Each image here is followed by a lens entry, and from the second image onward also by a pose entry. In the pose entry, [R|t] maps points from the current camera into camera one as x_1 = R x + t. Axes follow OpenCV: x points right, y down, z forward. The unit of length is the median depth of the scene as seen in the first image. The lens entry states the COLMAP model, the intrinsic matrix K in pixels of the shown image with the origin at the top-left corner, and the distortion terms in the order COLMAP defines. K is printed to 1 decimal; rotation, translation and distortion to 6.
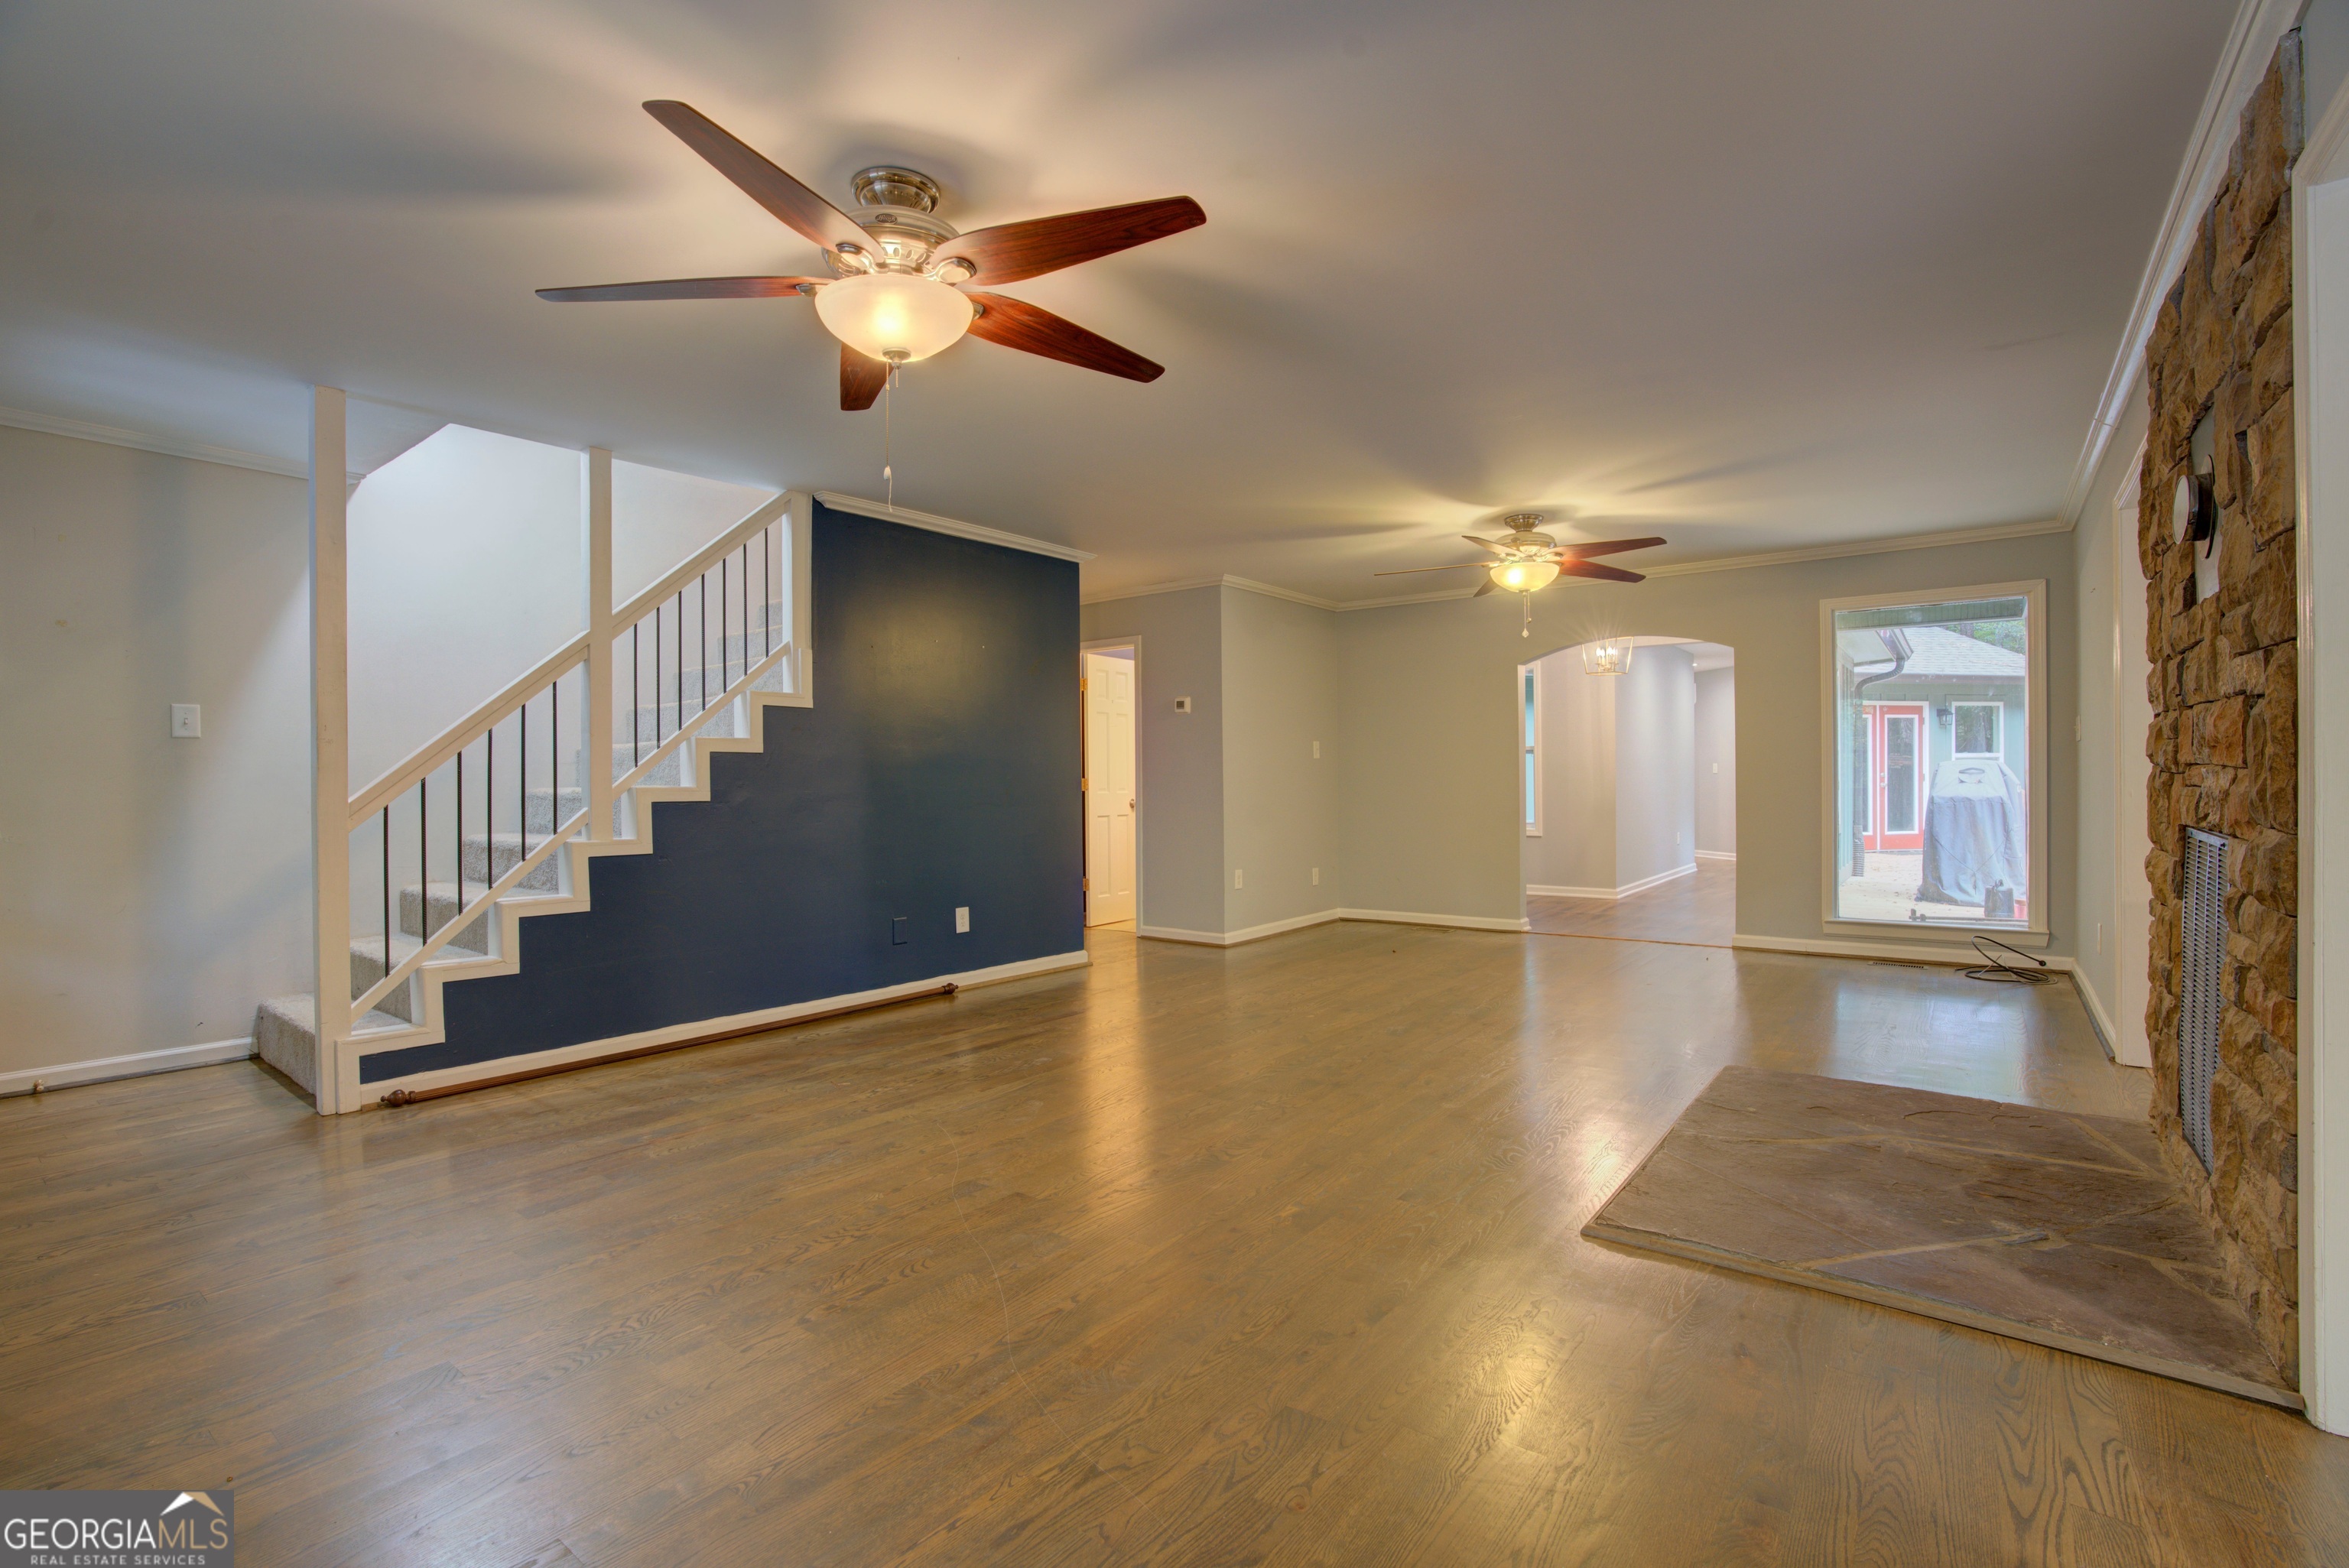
lens RADIAL K [[1068.8, 0, 1162.8], [0, 1068.8, 782.0], [0, 0, 1]] dist [-0.056558, 0.018267]
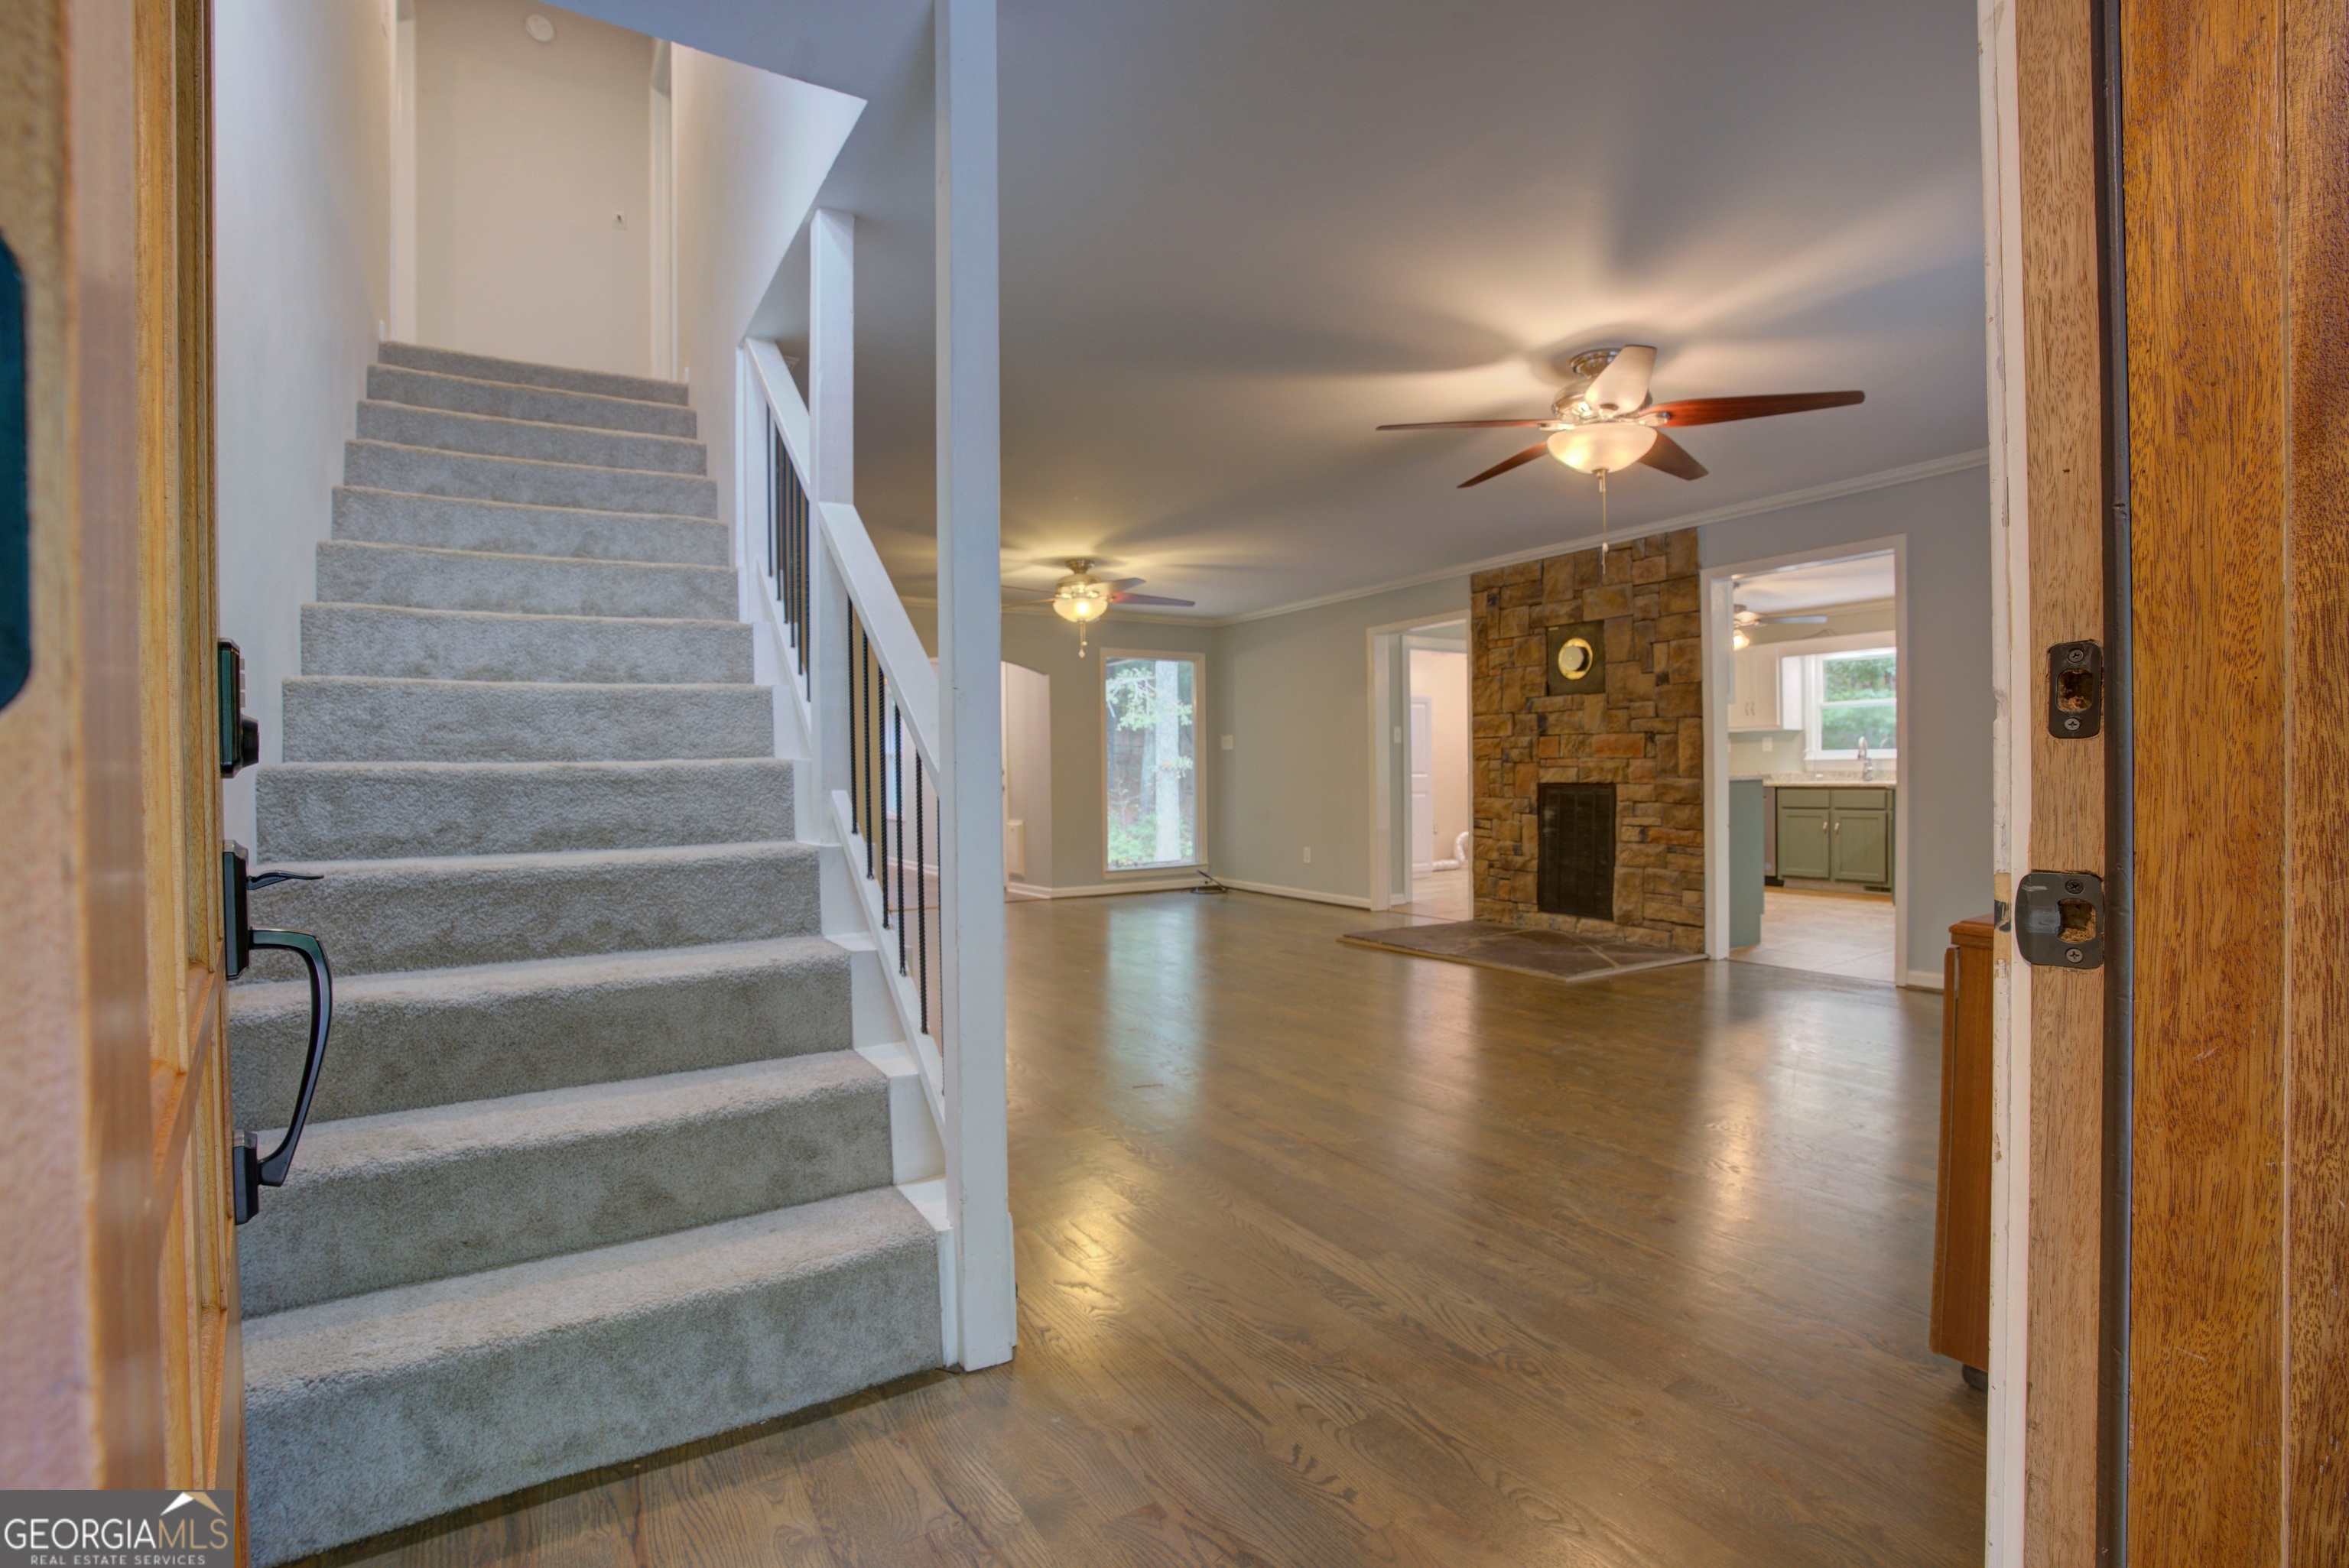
lens RADIAL K [[1068.8, 0, 1184.9], [0, 1068.8, 789.2], [0, 0, 1]] dist [-0.056558, 0.018267]
pose [[0.330164, -0.007287, 0.943895, -0.816092], [0.010447, 0.999937, 0.004065, 0.017106], [-0.943866, 0.008519, 0.330220, 0.462700]]
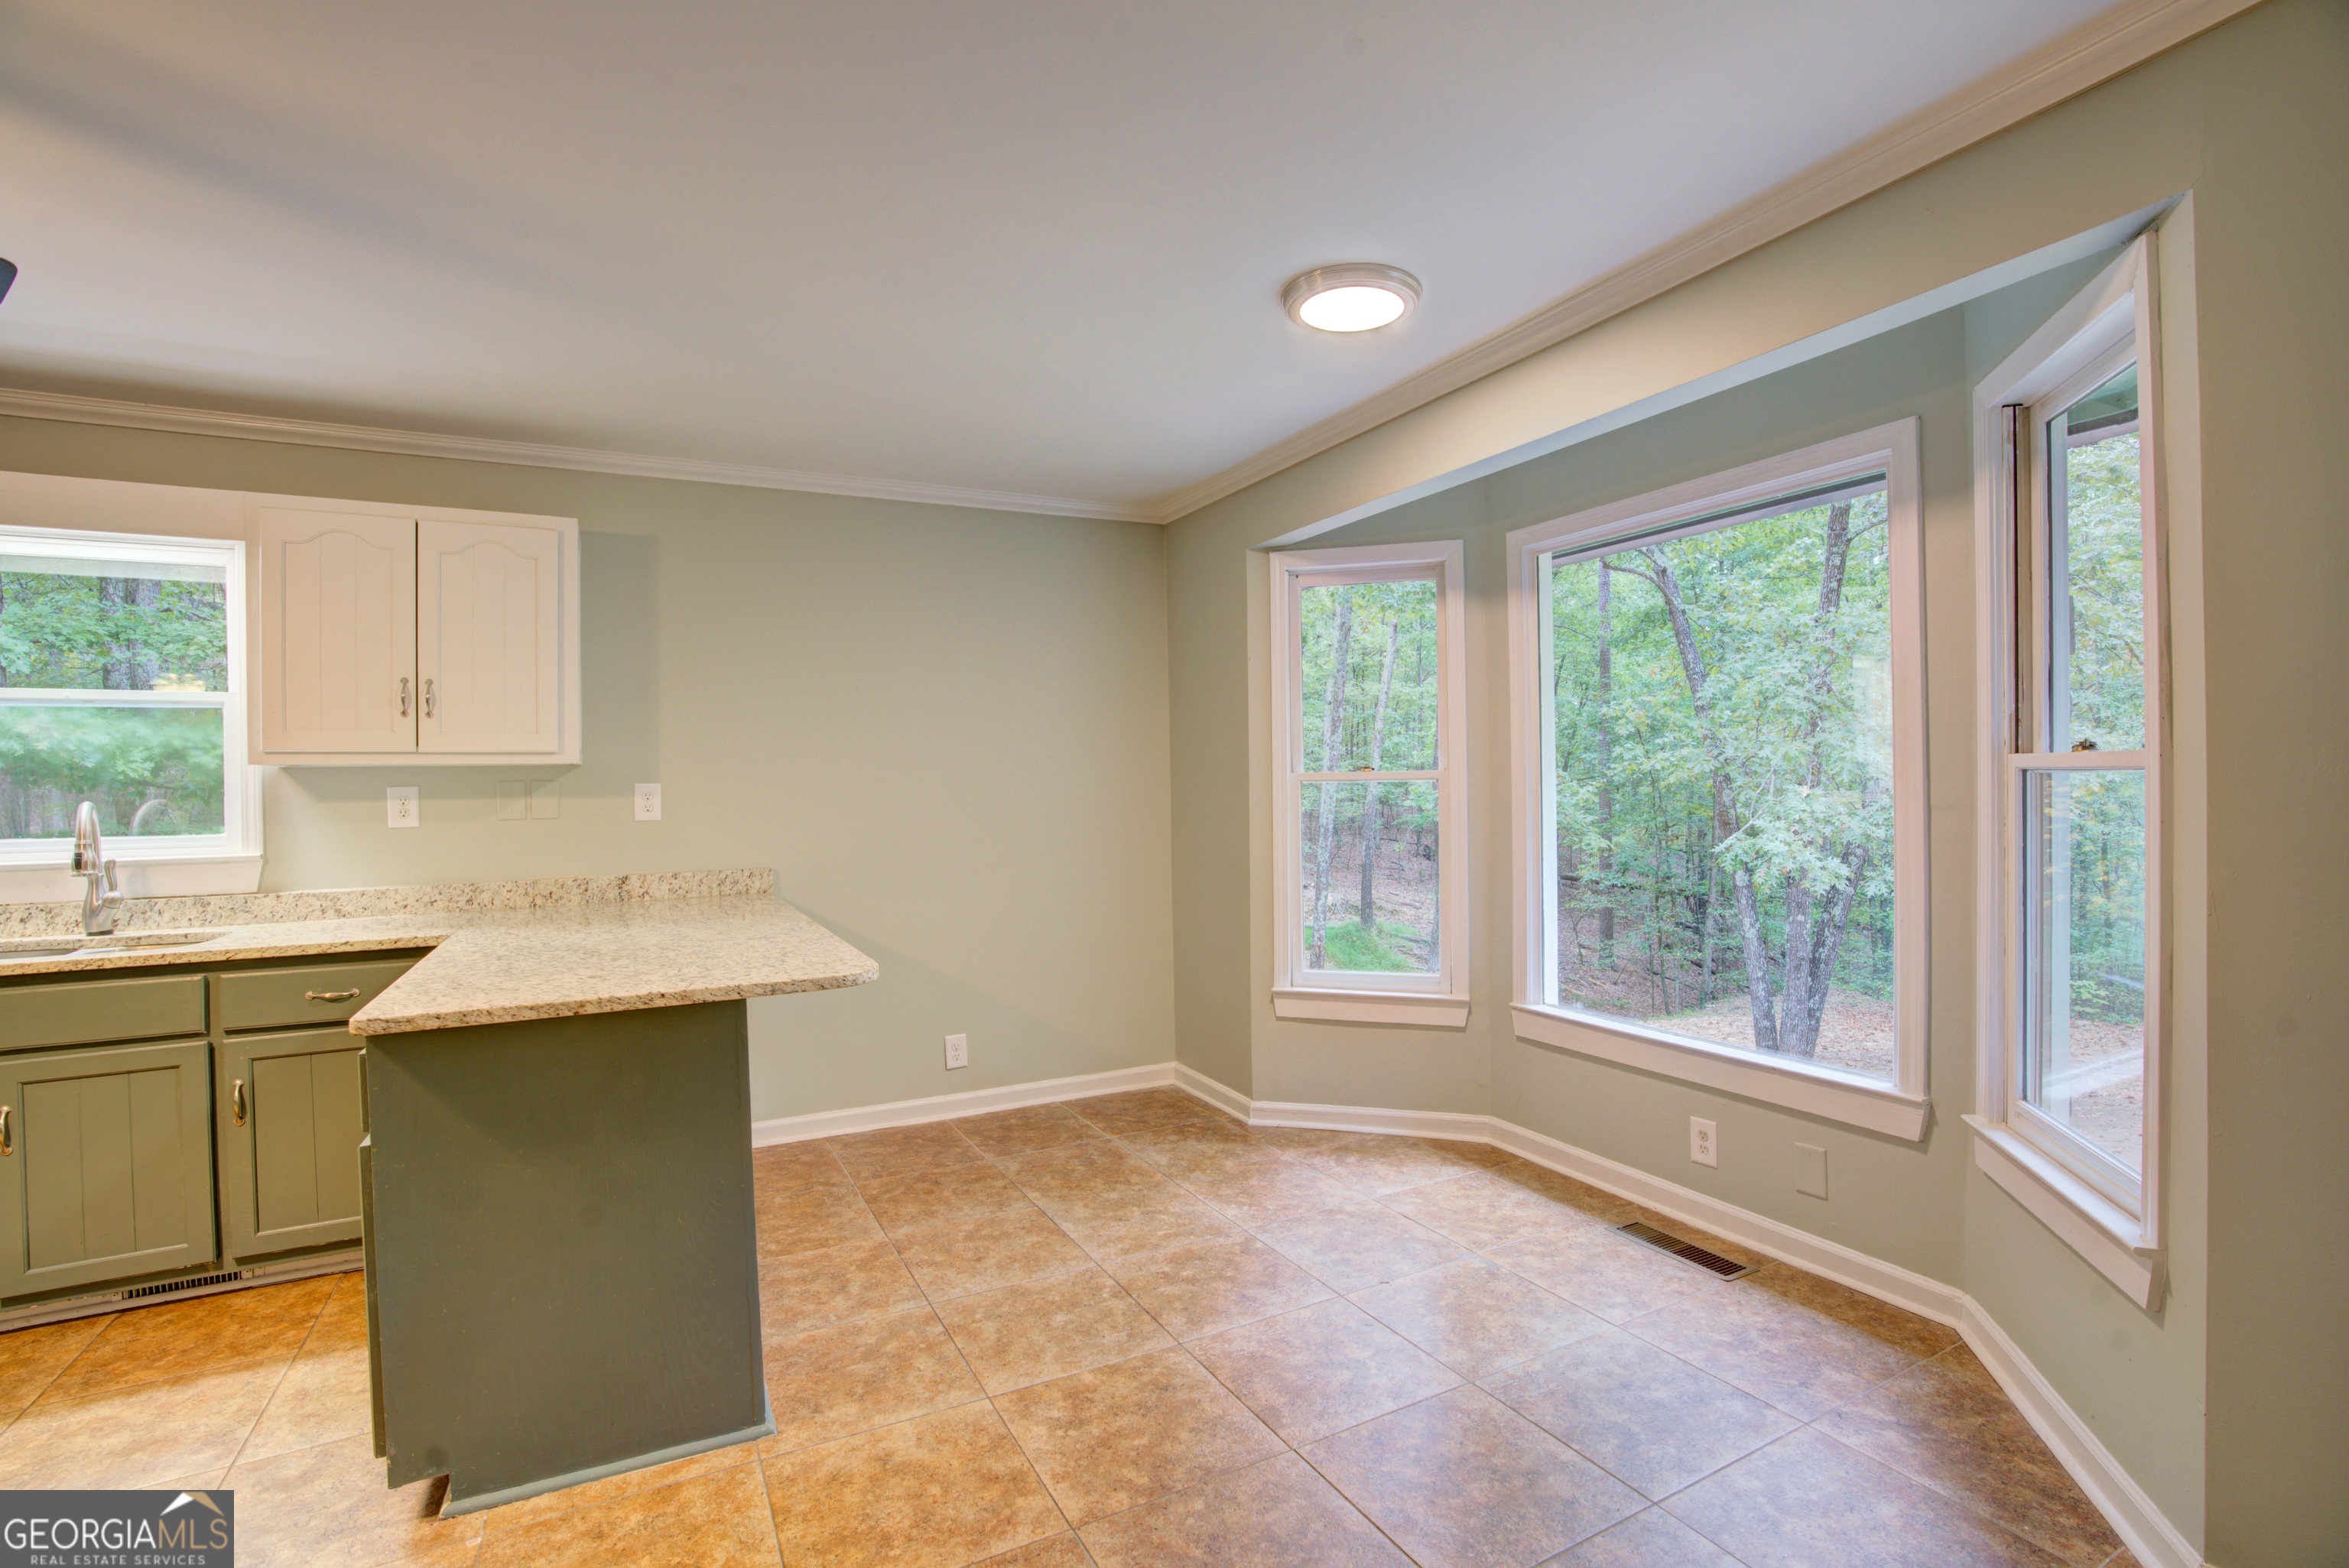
lens RADIAL K [[1068.8, 0, 1163.6], [0, 1068.8, 792.0], [0, 0, 1]] dist [-0.056558, 0.018267]
pose [[-0.912235, 0.020244, 0.409167, 0.339637], [0.026023, 0.999625, 0.008561, -0.039528], [-0.408840, 0.018457, -0.912419, 0.264600]]
